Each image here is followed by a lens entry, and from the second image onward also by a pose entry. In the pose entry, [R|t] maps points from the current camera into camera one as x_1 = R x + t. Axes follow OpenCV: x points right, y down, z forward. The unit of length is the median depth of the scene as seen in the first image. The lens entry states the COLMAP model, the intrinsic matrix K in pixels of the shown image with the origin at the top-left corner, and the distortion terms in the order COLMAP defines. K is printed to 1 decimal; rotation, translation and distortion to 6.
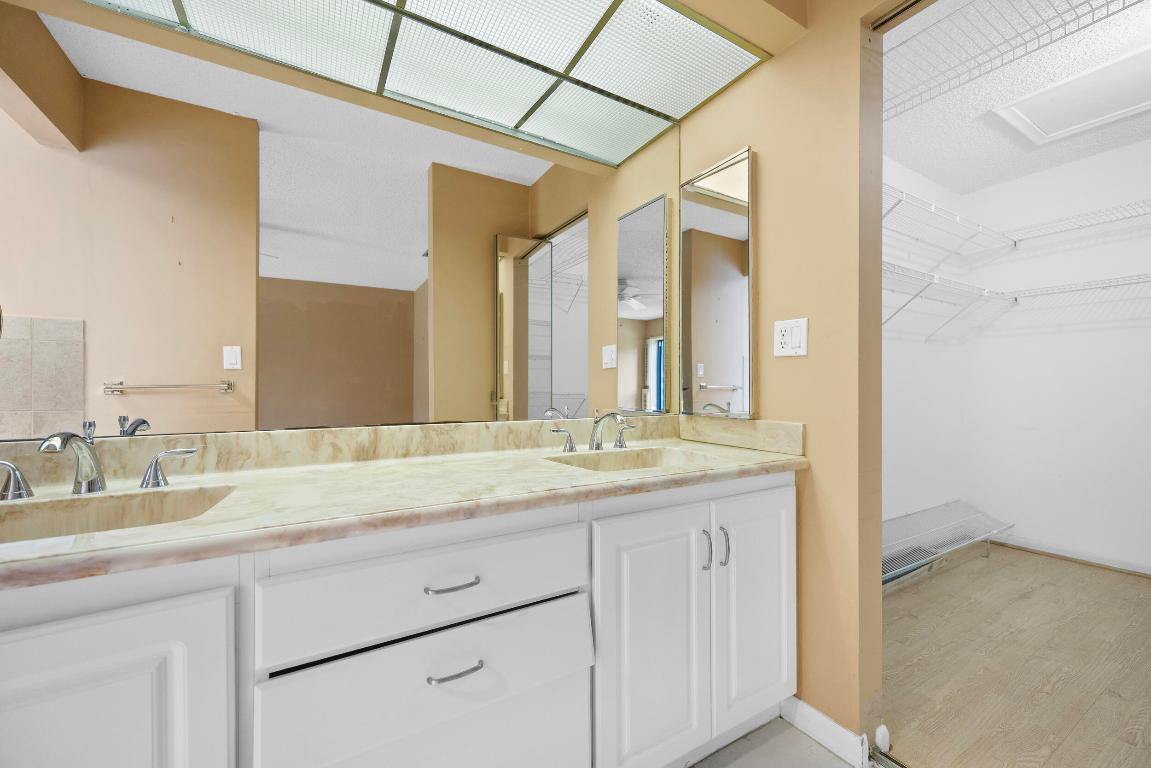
lens RADIAL K [[447.1, 0, 572.2], [0, 447.1, 388.8], [0, 0, 1]] dist [0.002190, 0.000393]
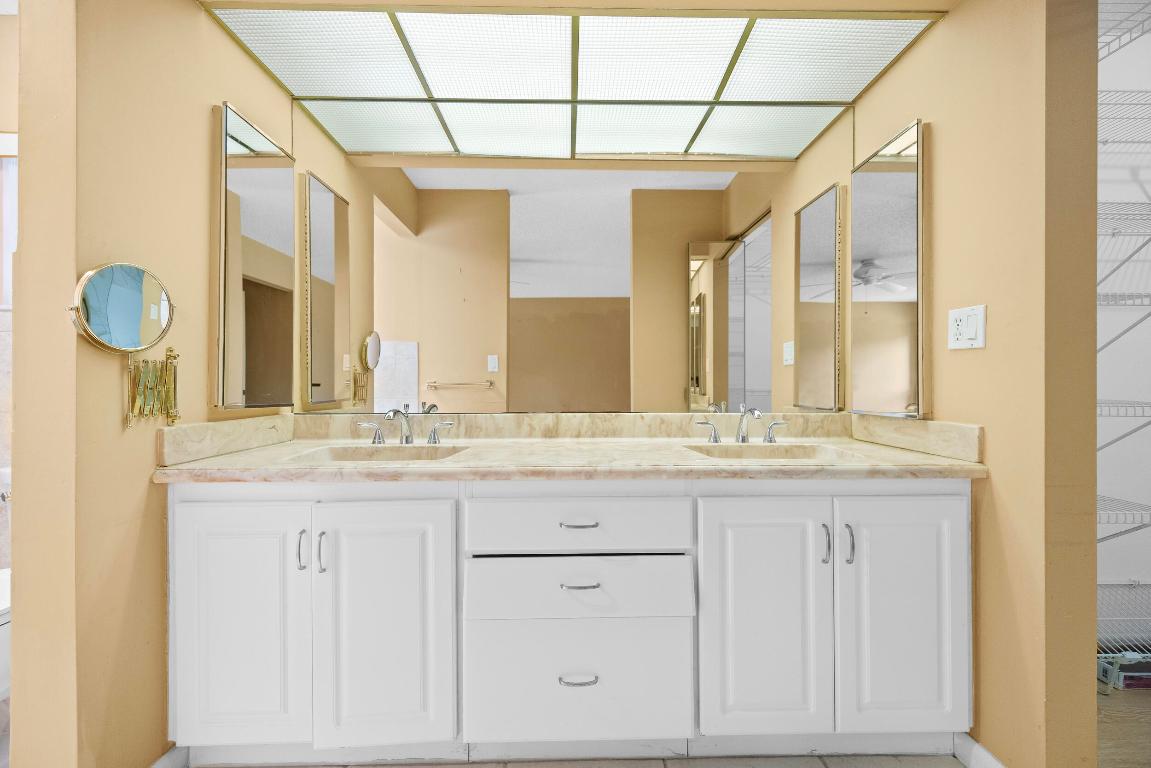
lens RADIAL K [[447.1, 0, 579.3], [0, 447.1, 386.2], [0, 0, 1]] dist [0.002190, 0.000393]
pose [[0.871956, 0.000956, -0.489584, 0.260924], [-0.000340, 0.999999, 0.001346, -0.000868], [0.489585, -0.001007, 0.871955, -0.142070]]
